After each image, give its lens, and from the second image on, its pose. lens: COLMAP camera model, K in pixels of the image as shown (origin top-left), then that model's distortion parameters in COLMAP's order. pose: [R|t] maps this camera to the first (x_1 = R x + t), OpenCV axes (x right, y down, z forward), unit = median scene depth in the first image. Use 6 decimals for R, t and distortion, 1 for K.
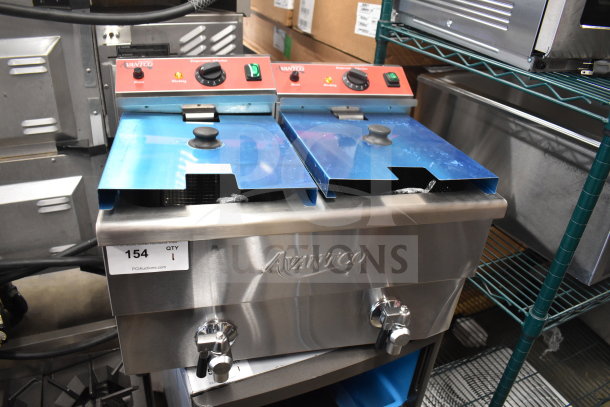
lens RADIAL K [[489.7, 0, 296.7], [0, 489.7, 205.9], [0, 0, 1]] dist [-0.088750, 0.001843]
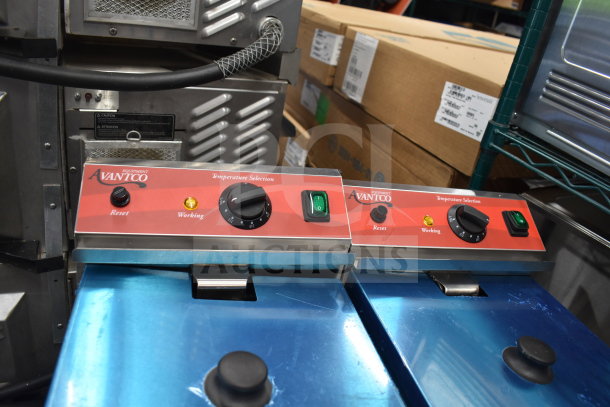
lens RADIAL K [[489.7, 0, 296.7], [0, 489.7, 205.9], [0, 0, 1]] dist [-0.088750, 0.001843]
pose [[0.993622, 0.105762, 0.039105, -0.114261], [-0.103929, 0.993509, -0.046255, -0.204337], [-0.043743, 0.041895, 0.998164, 0.336787]]
